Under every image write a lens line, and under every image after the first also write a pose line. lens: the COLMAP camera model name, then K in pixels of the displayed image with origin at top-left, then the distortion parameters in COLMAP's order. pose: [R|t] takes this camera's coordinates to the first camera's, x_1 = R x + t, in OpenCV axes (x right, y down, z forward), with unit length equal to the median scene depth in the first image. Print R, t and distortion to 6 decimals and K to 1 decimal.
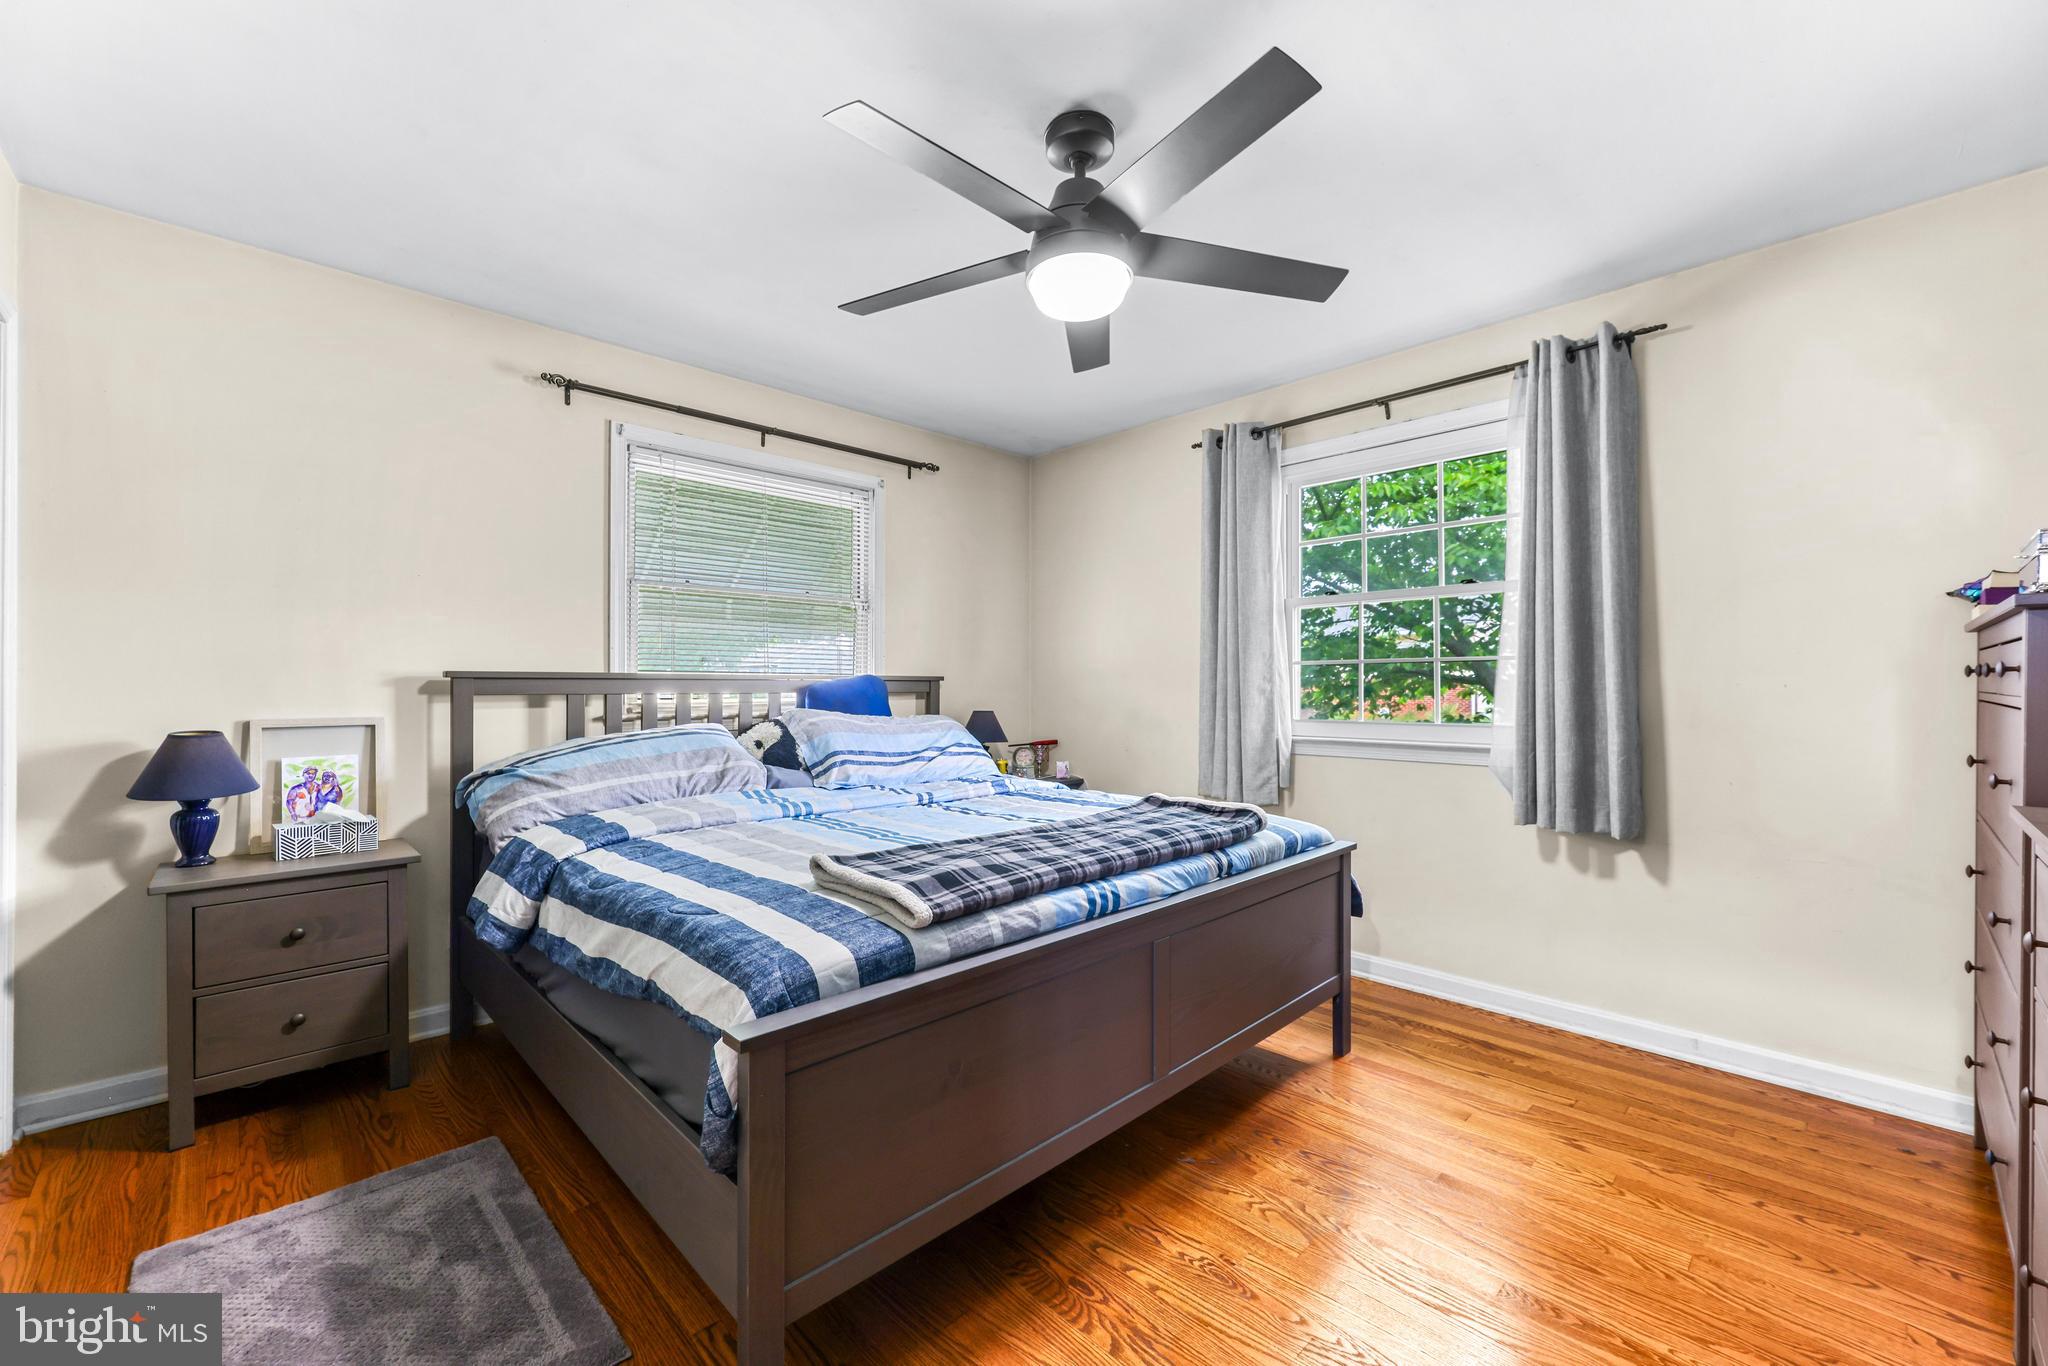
lens RADIAL K [[809.9, 0, 1026.8], [0, 809.9, 679.1], [0, 0, 1]] dist [0.001198, 0.000094]
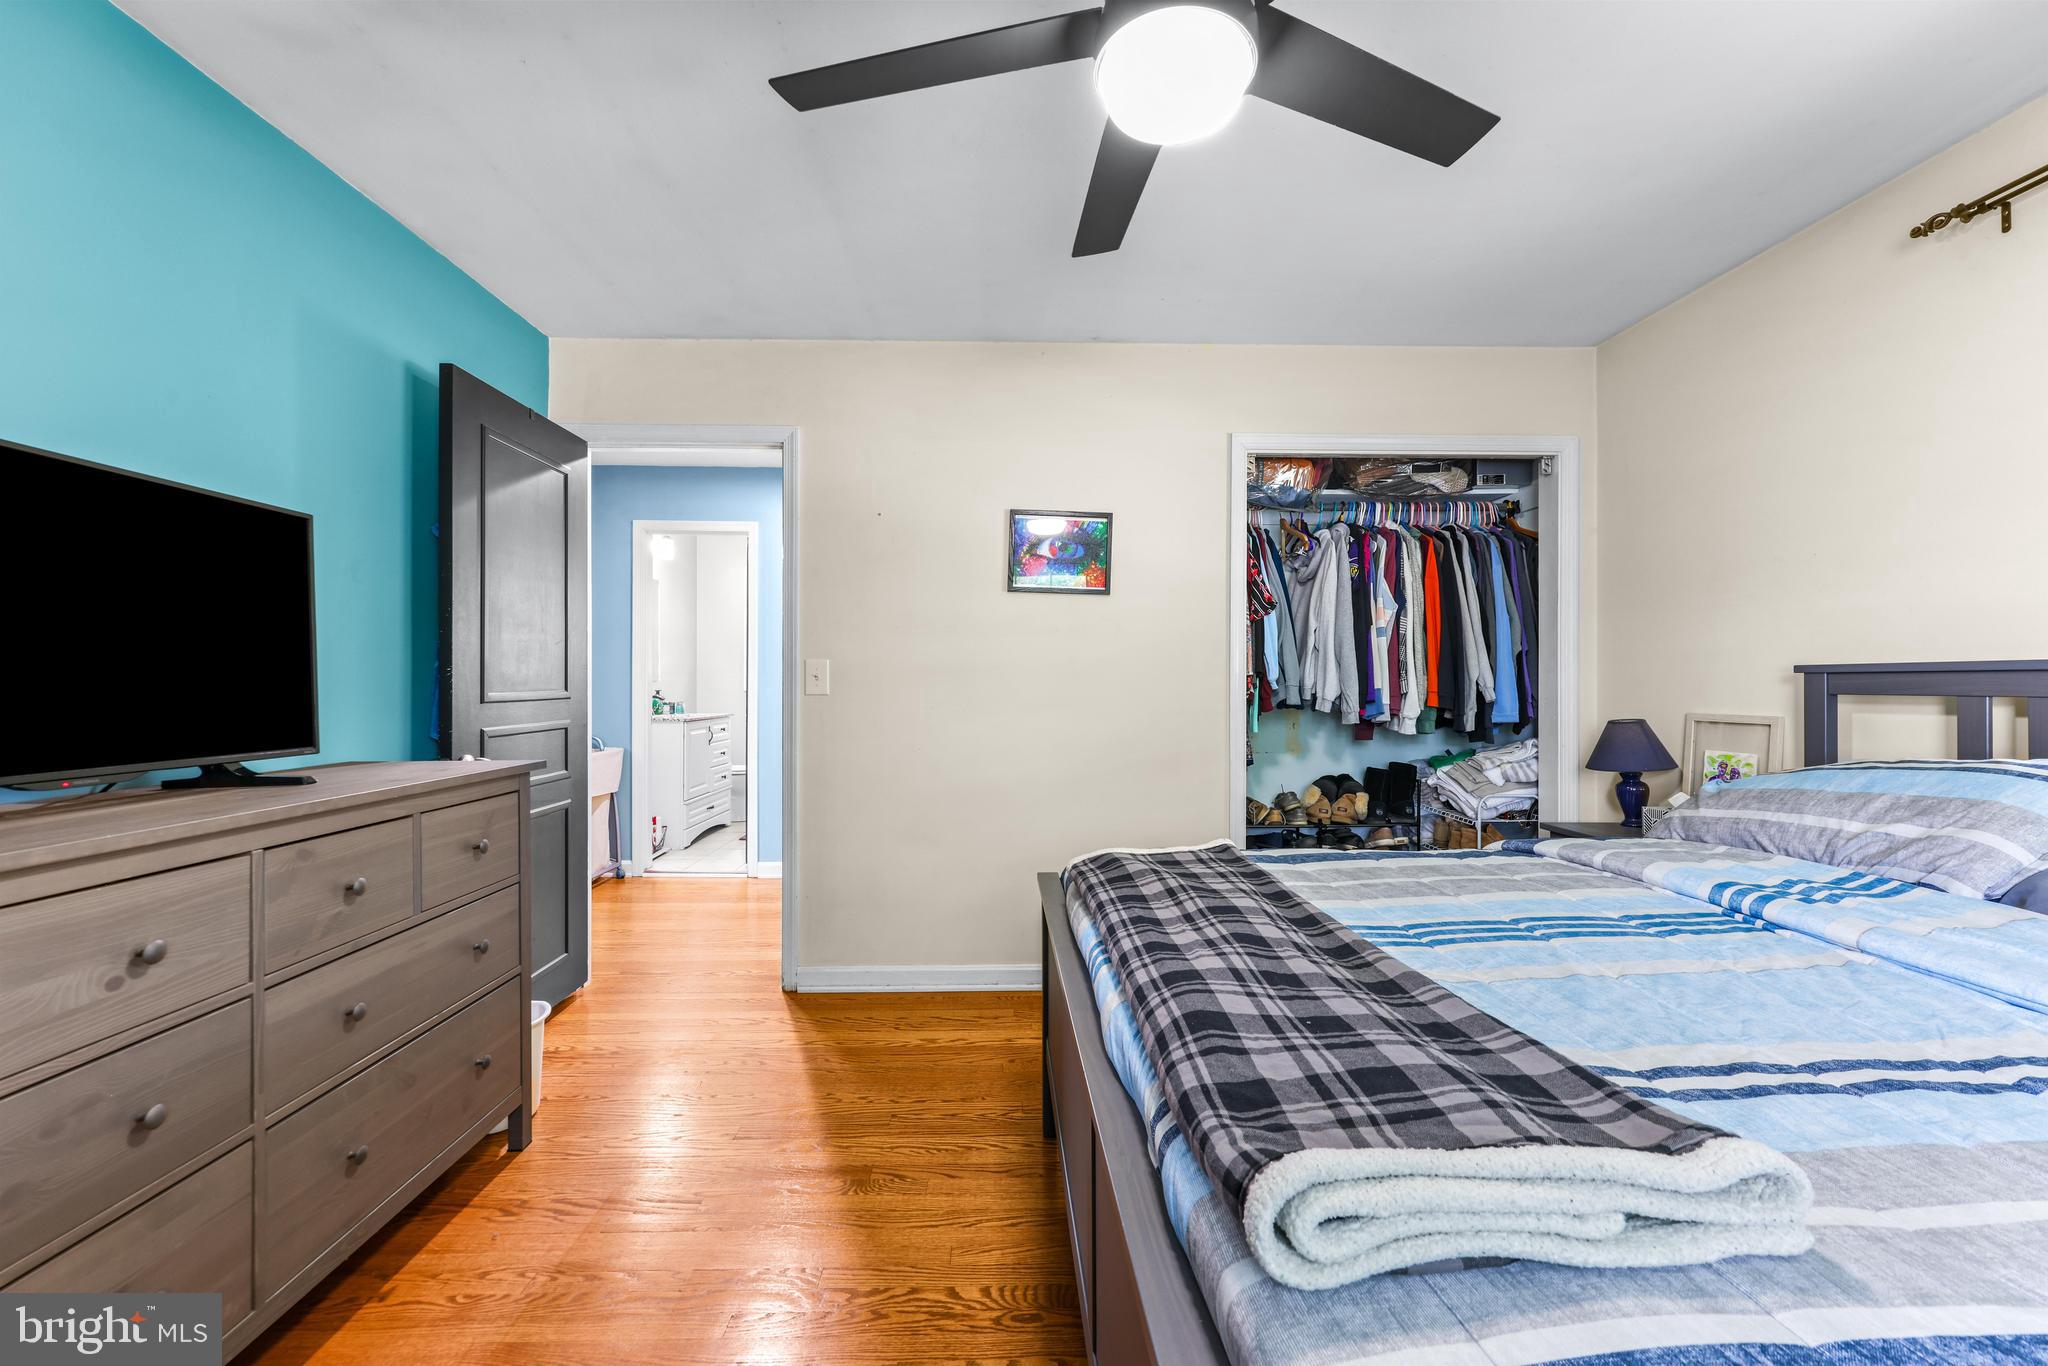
lens RADIAL K [[809.9, 0, 1025.8], [0, 809.9, 684.6], [0, 0, 1]] dist [0.001198, 0.000094]
pose [[-0.668801, 0.003640, -0.743432, 0.783105], [0.007683, 0.999968, -0.002016, 0.009930], [0.743402, -0.007060, -0.668808, 1.663401]]
